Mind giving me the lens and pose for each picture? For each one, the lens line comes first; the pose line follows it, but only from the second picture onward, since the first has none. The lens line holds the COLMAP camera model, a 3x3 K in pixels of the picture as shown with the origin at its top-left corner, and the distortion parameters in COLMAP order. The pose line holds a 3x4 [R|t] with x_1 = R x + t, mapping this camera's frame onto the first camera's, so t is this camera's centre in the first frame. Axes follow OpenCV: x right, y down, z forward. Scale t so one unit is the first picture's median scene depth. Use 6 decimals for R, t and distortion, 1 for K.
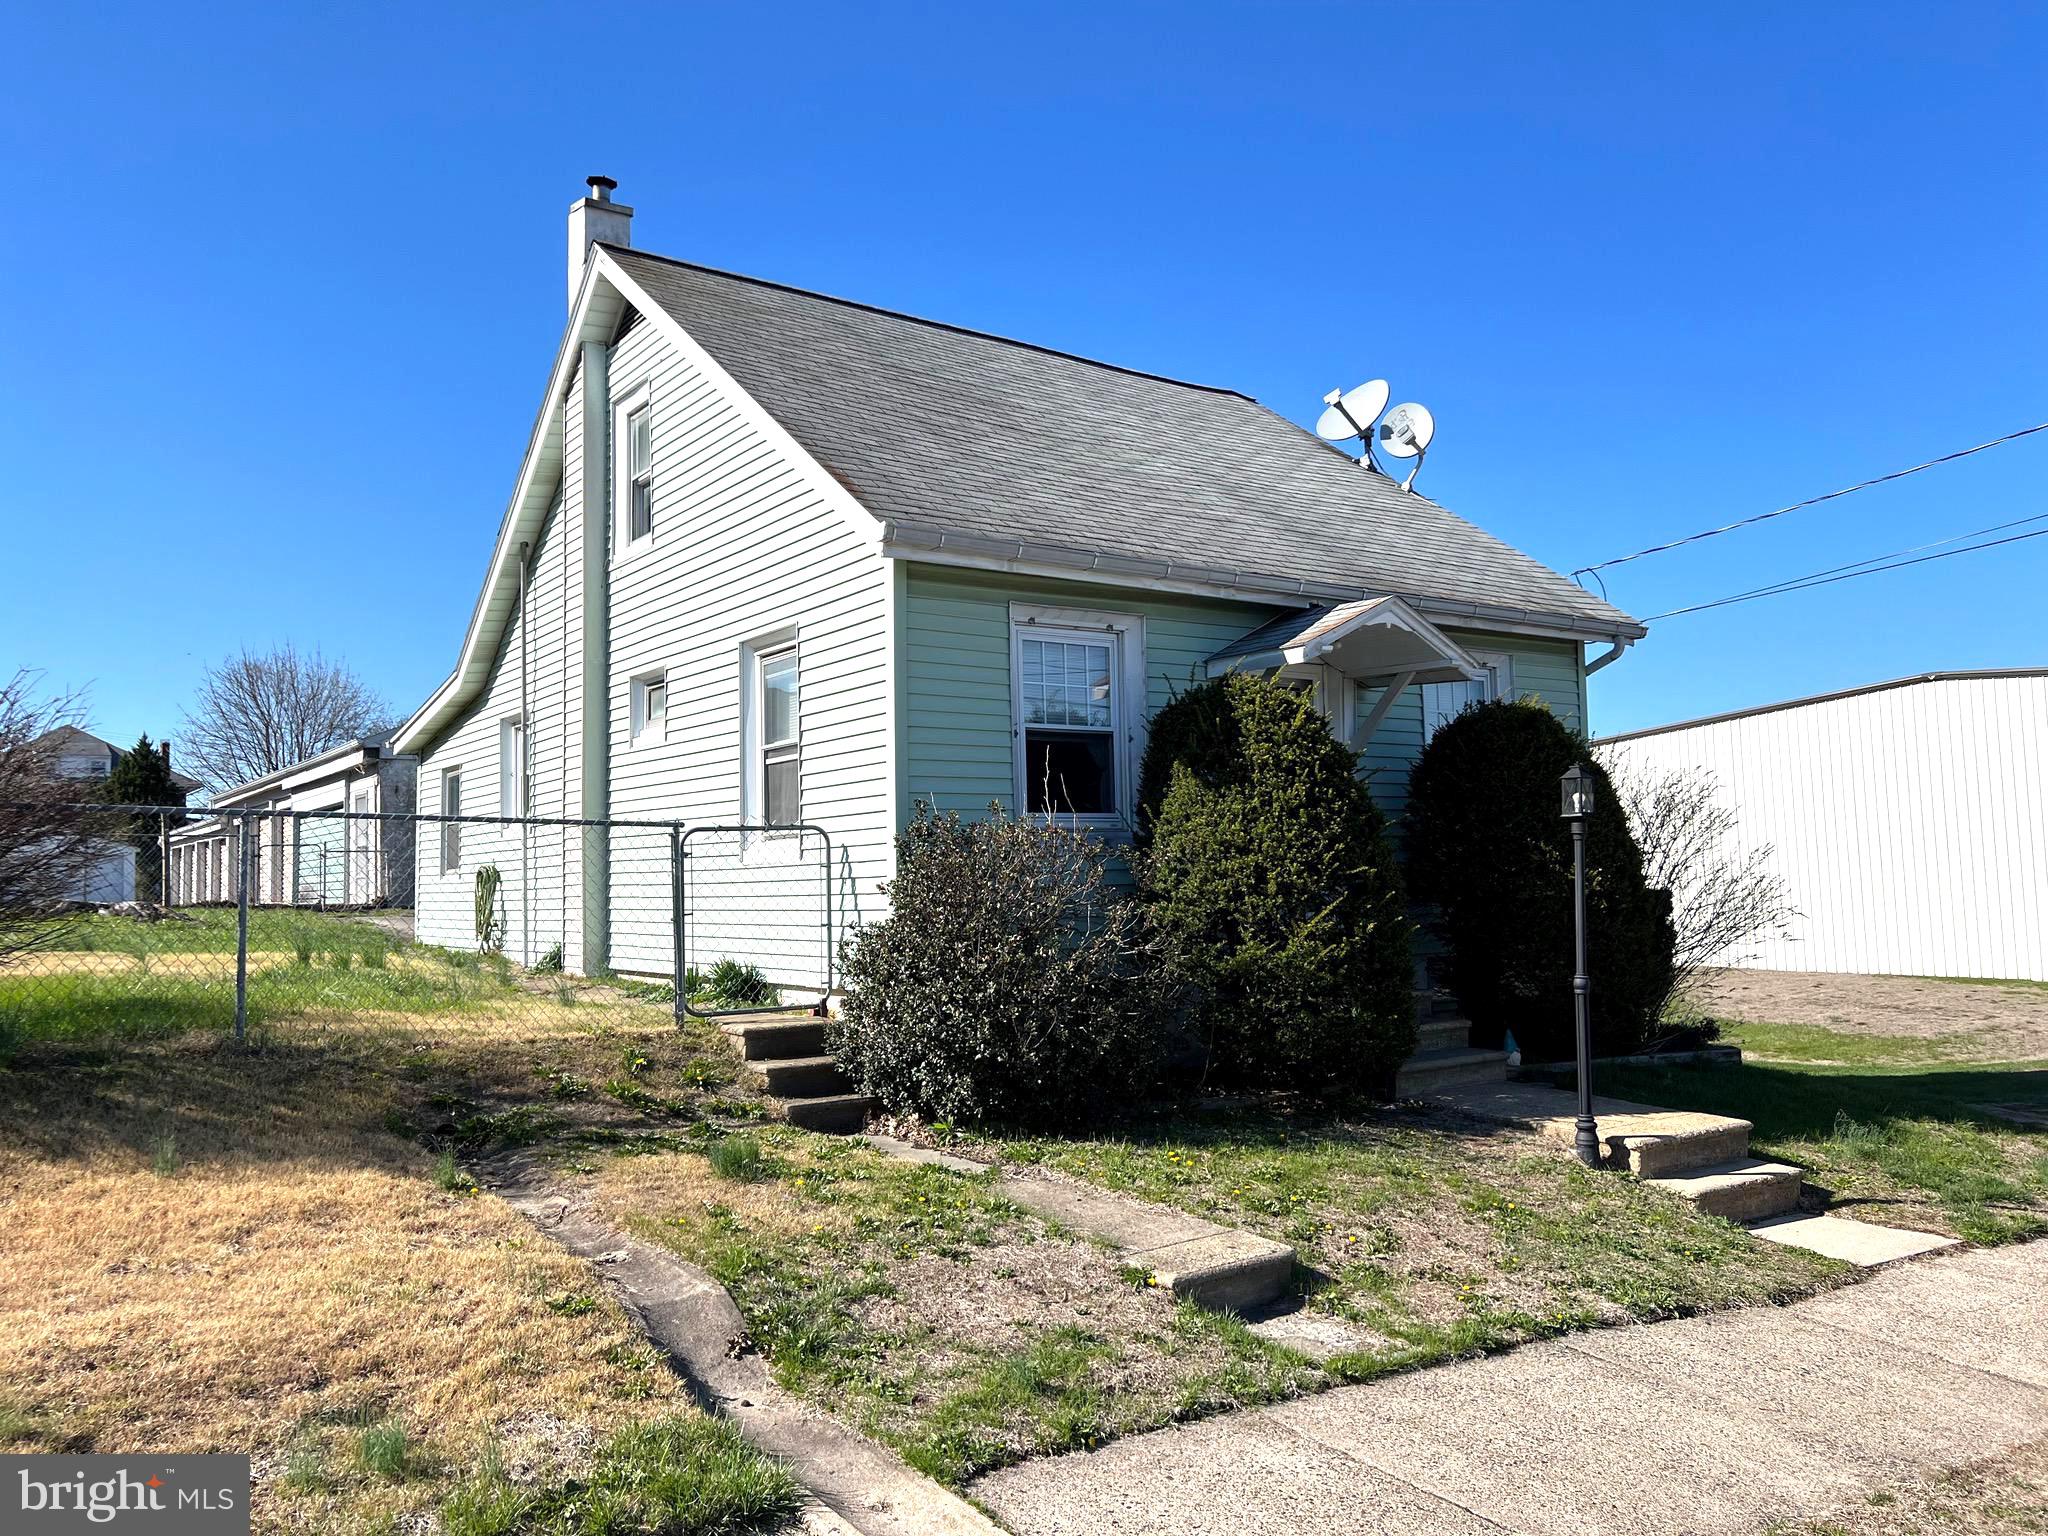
lens RADIAL K [[1539.6, 0, 1024.0], [0, 1539.6, 768.0], [0, 0, 1]] dist [0.092994, -0.128210]
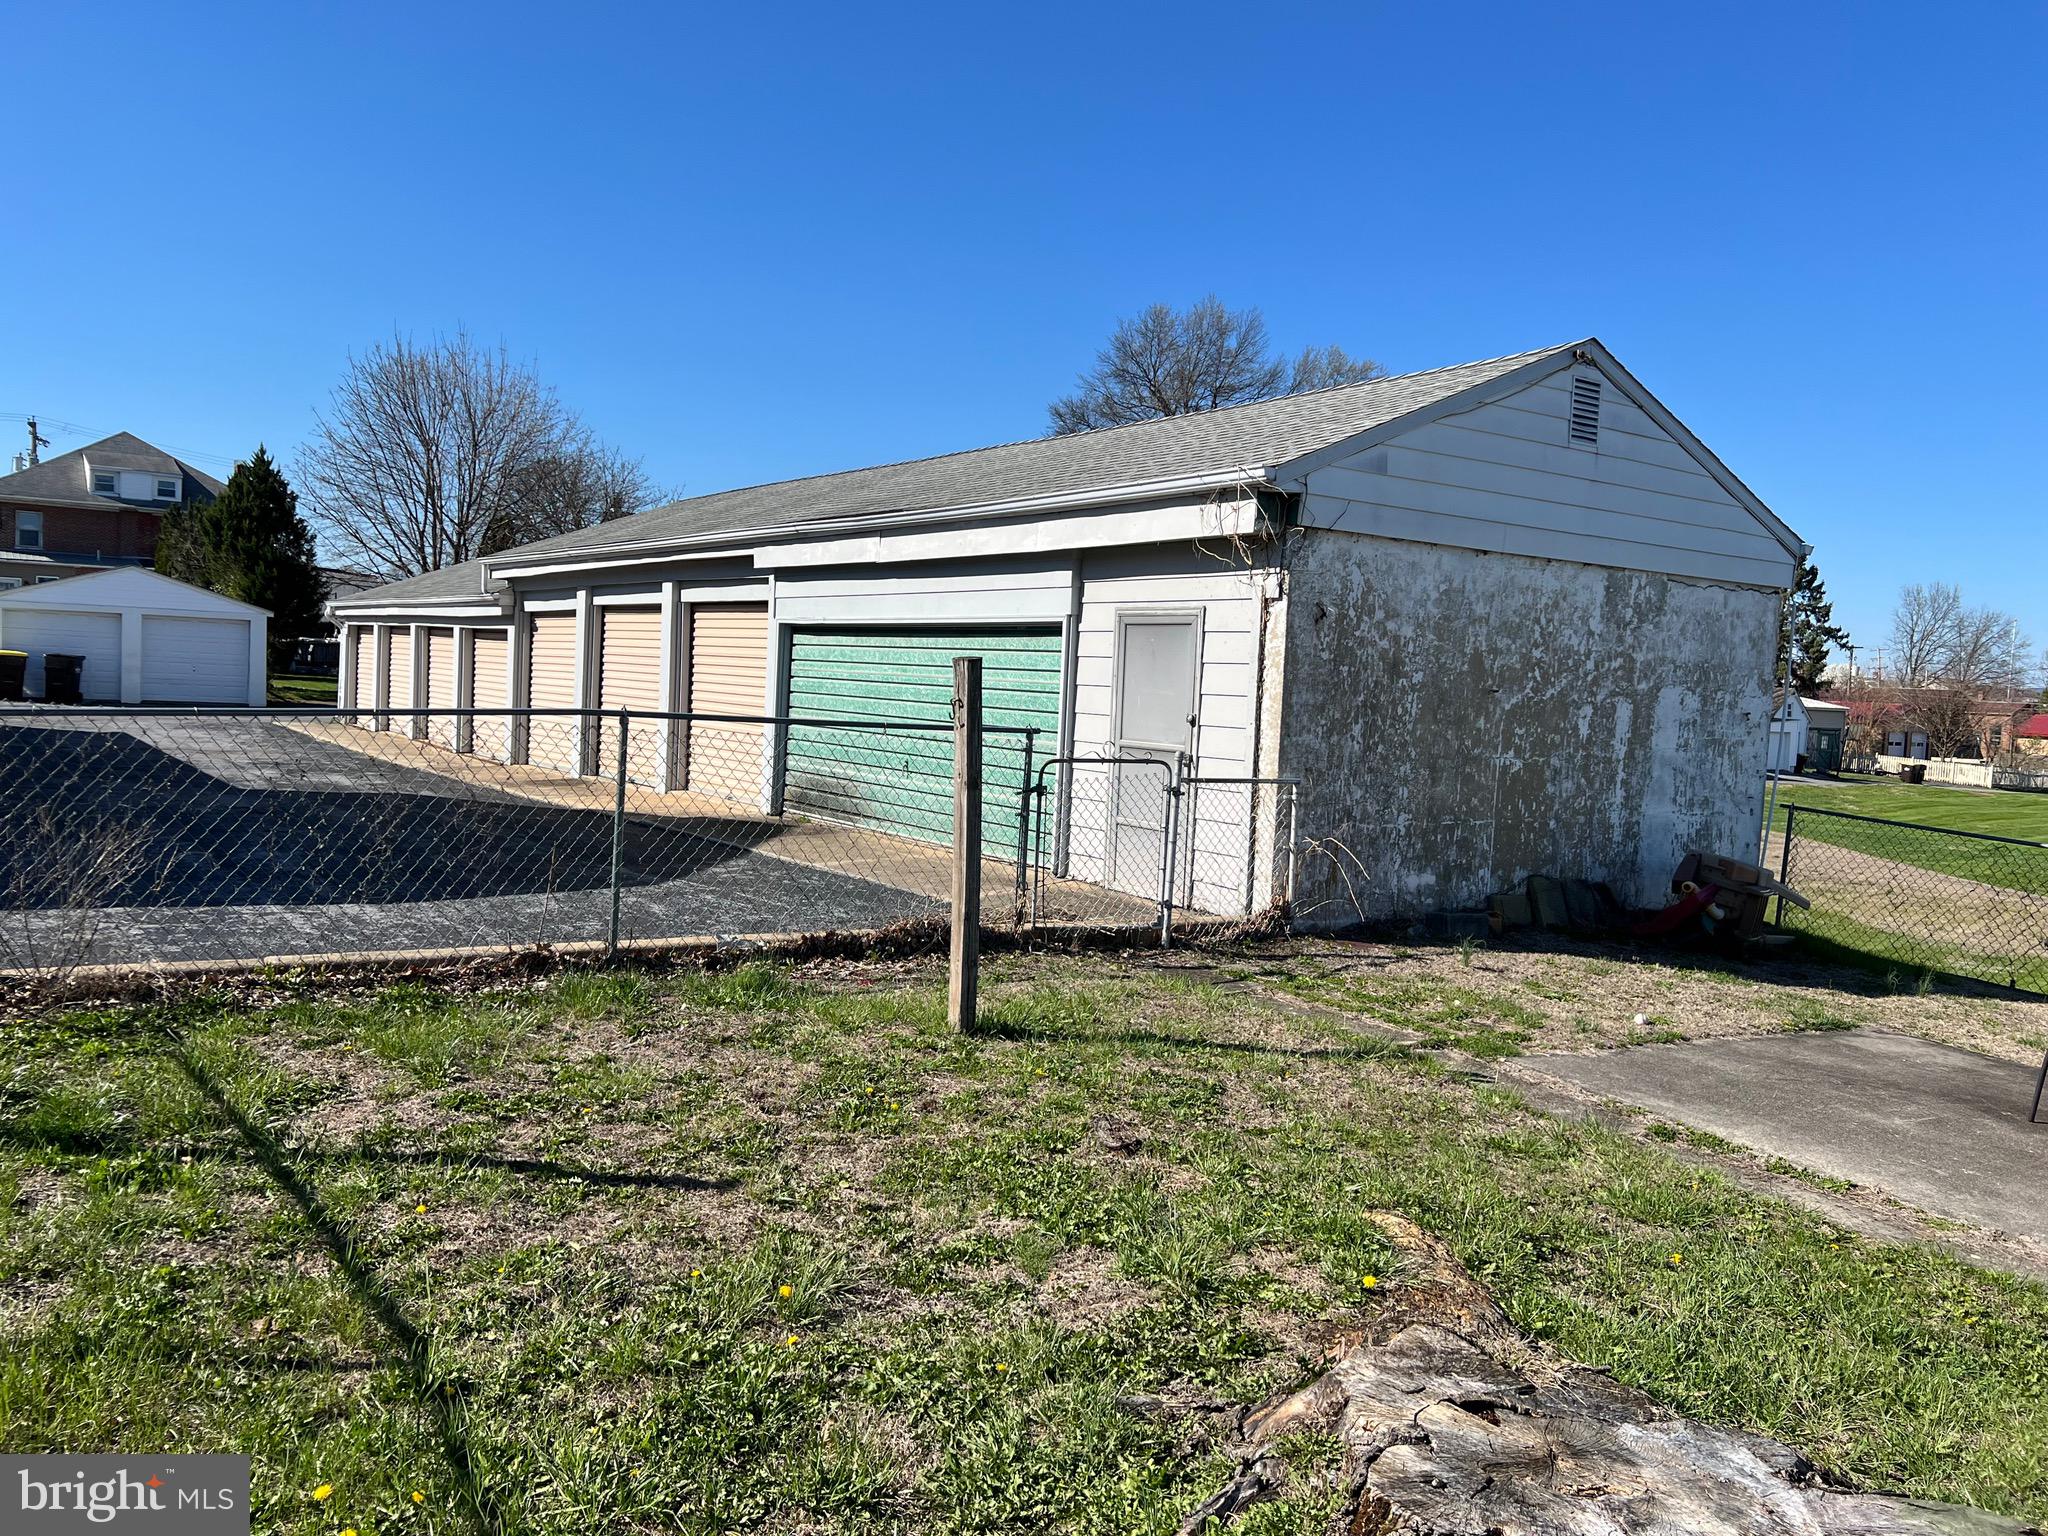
lens RADIAL K [[1552.0, 0, 1021.3], [0, 1552.0, 756.2], [0, 0, 1]] dist [0.079769, -0.136610]
pose [[0.997251, 0.074031, -0.003029, -0.203665], [-0.073061, 0.989347, 0.125918, 0.002639], [0.012319, -0.125351, 0.992036, 0.273368]]
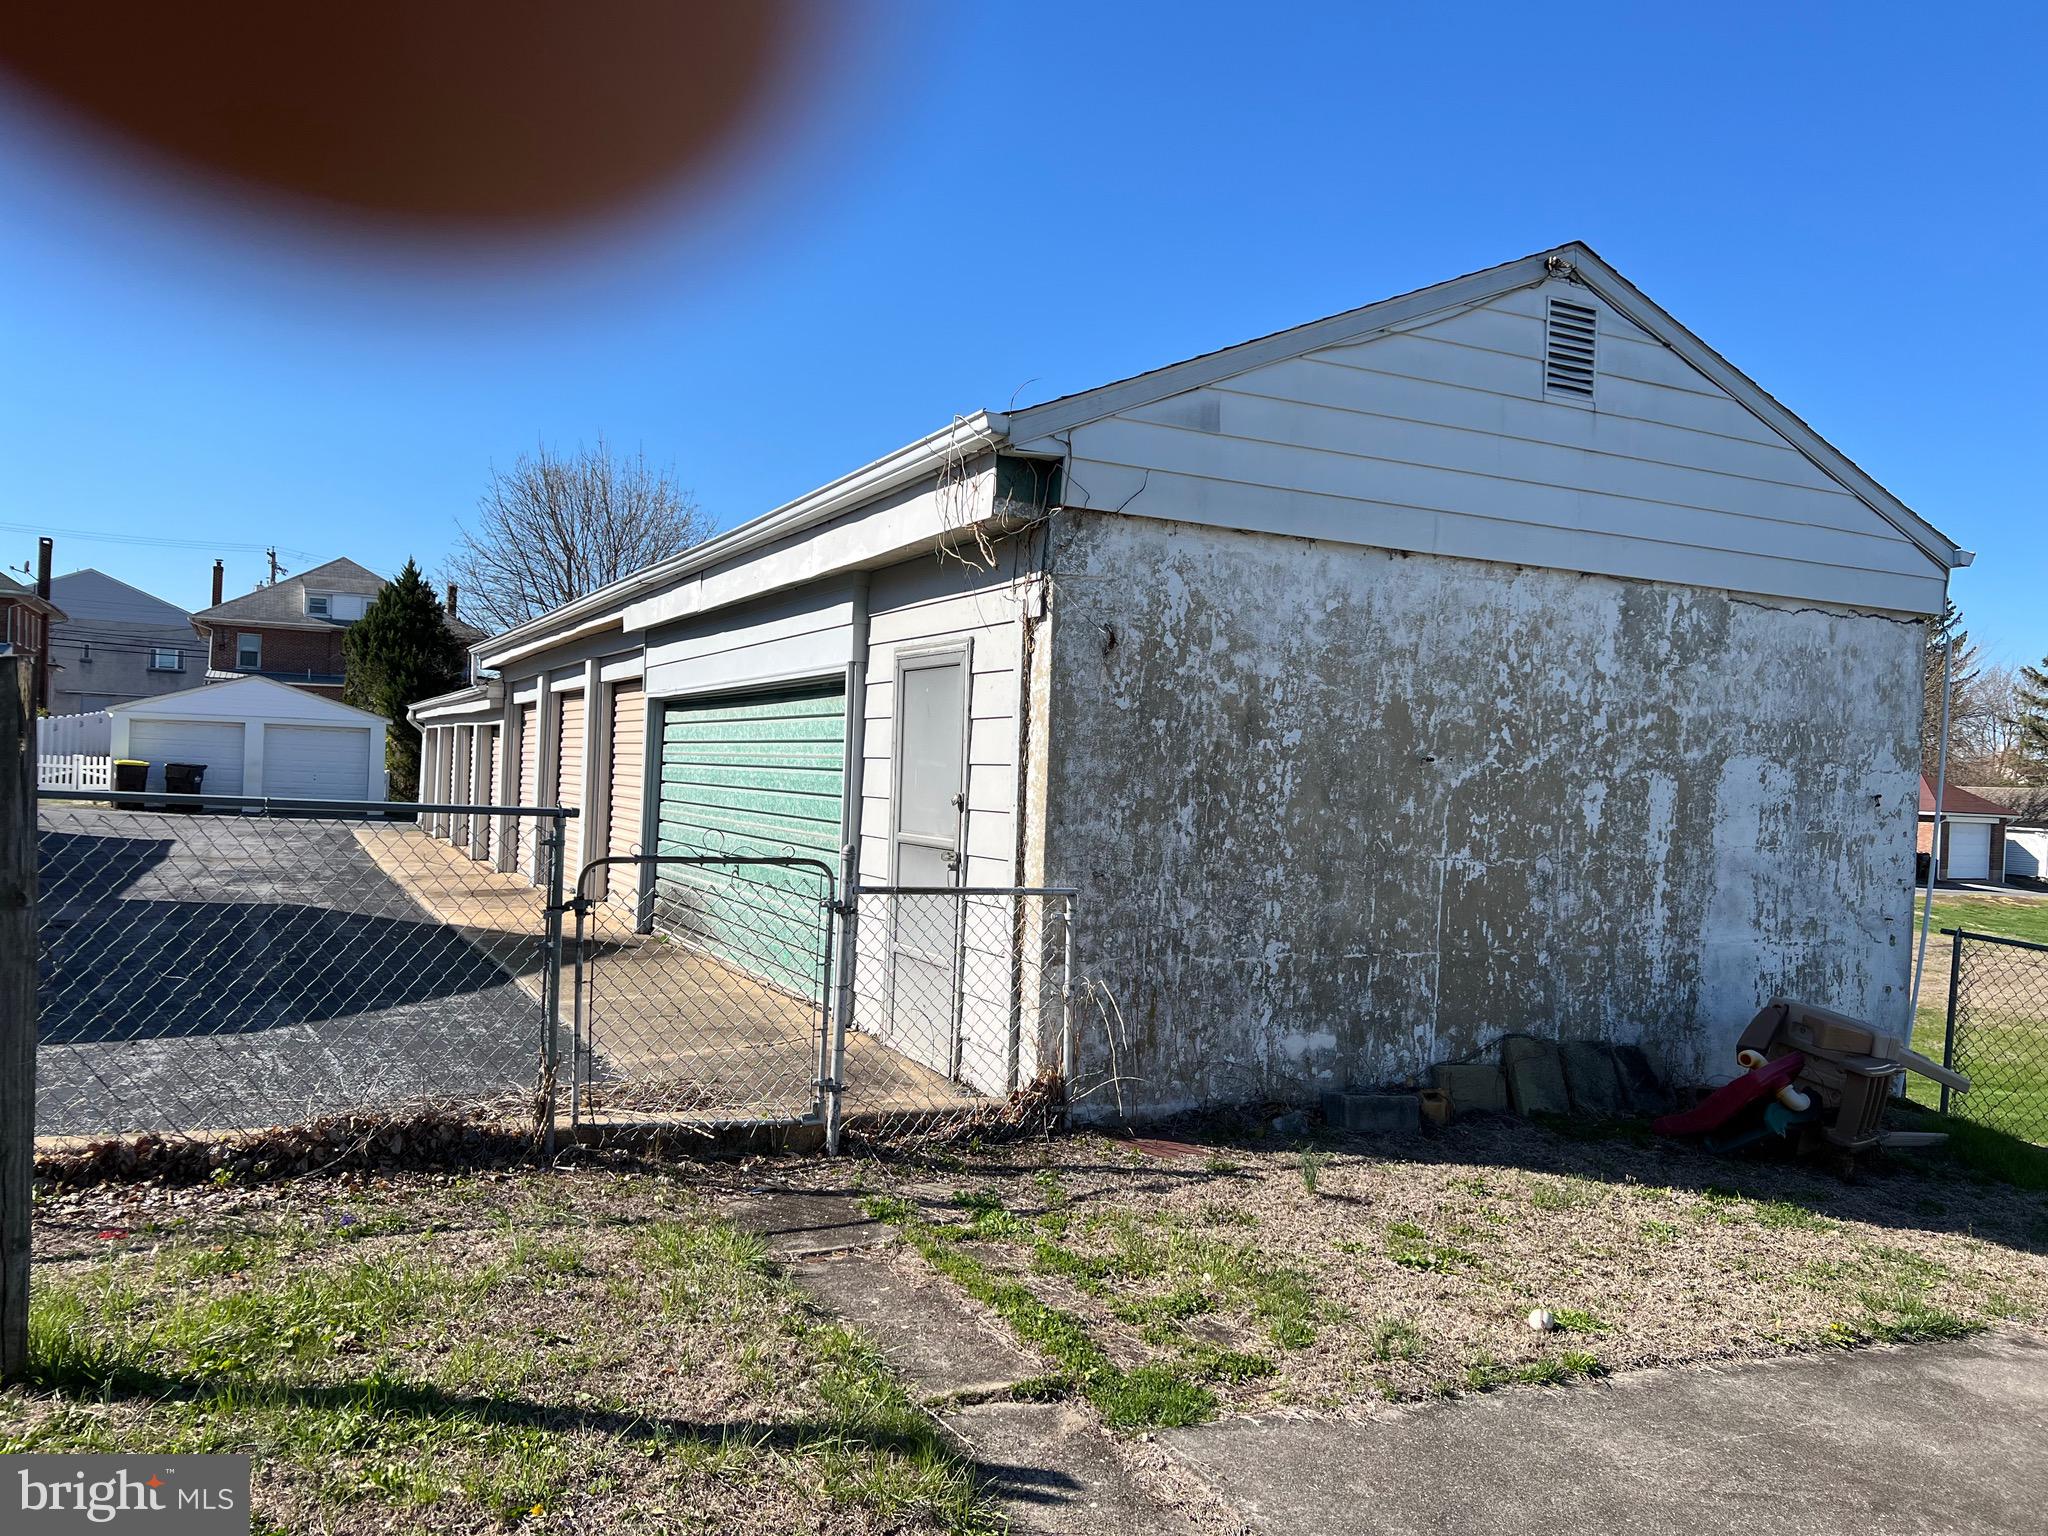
lens RADIAL K [[1539.6, 0, 1024.0], [0, 1539.6, 768.0], [0, 0, 1]] dist [0.092994, -0.128210]
pose [[0.985692, 0.064177, -0.155862, -0.163439], [-0.053419, 0.995954, 0.072261, 0.007461], [0.159868, -0.062901, 0.985132, 0.328892]]
